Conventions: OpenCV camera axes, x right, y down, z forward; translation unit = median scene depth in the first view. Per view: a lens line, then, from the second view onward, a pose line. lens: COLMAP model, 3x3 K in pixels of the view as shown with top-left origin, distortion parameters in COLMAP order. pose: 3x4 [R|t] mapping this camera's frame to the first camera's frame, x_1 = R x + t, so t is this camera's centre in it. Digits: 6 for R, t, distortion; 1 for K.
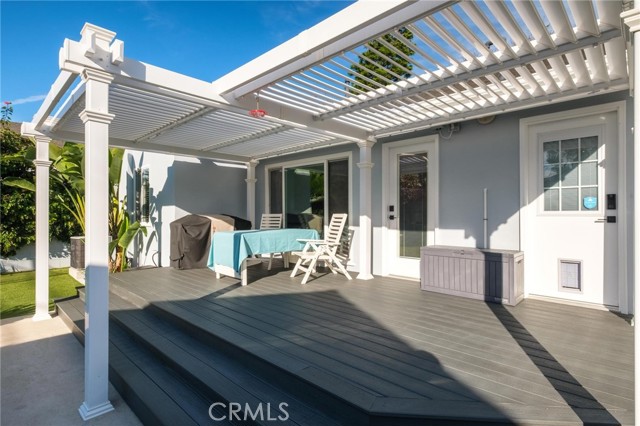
lens RADIAL K [[323.7, 0, 321.2], [0, 323.7, 213.6], [0, 0, 1]] dist [0.000275, 0.001268]
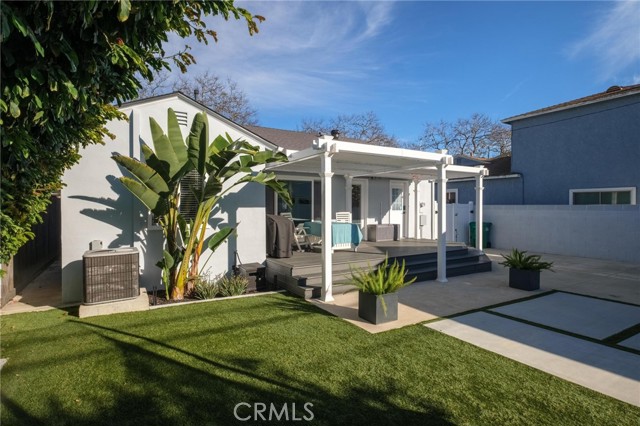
lens RADIAL K [[323.7, 0, 317.6], [0, 323.7, 208.7], [0, 0, 1]] dist [0.000275, 0.001268]
pose [[0.263711, -0.002554, 0.964598, -1.835309], [0.003653, 0.999992, 0.001649, -0.023403], [-0.964595, 0.003089, 0.263718, 0.638993]]
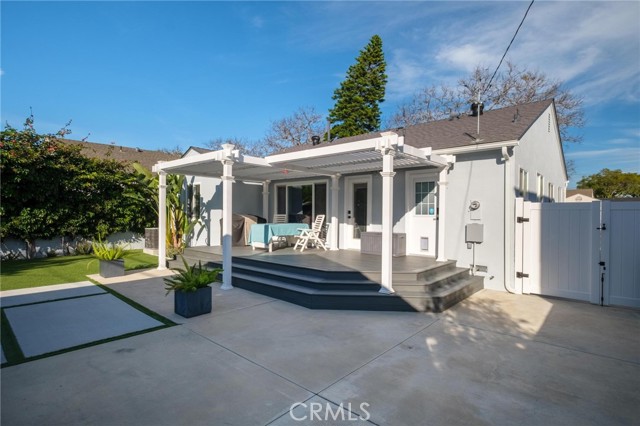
lens RADIAL K [[323.7, 0, 322.5], [0, 323.7, 214.4], [0, 0, 1]] dist [0.000275, 0.001268]
pose [[0.998971, 0.010329, 0.044169, -0.013729], [-0.010320, 0.999947, -0.000414, -0.001654], [-0.044171, -0.000042, 0.999024, -0.811503]]
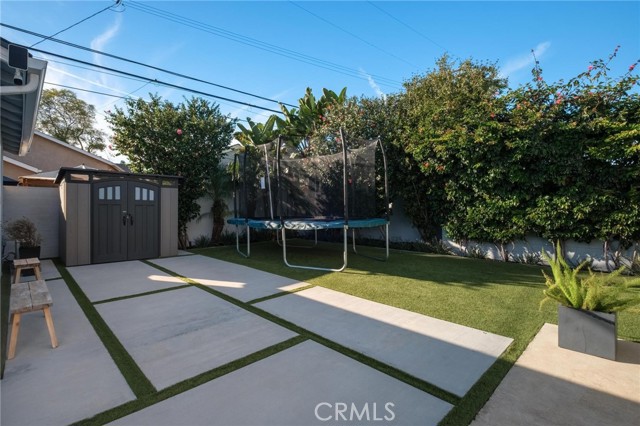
lens RADIAL K [[306.3, 0, 322.6], [0, 306.3, 211.2], [0, 0, 1]] dist [-0.001043, 0.000492]
pose [[-0.038341, 0.014337, -0.999162, -0.320894], [-0.006511, 0.999872, 0.014597, 0.028797], [0.999244, 0.007065, -0.038243, 0.238478]]
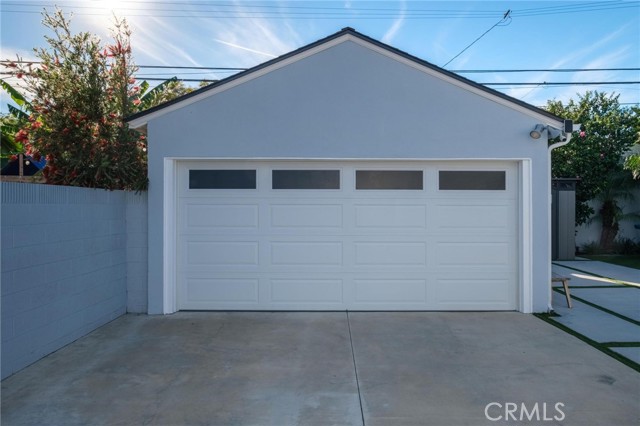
lens RADIAL K [[415.1, 0, 335.6], [0, 415.1, 200.4], [0, 0, 1]] dist [0.001736, 0.004974]
pose [[-0.722213, -0.004568, -0.691655, 0.410842], [-0.002658, 0.999989, -0.003829, 0.000296], [0.691665, -0.000927, -0.722218, 0.107824]]
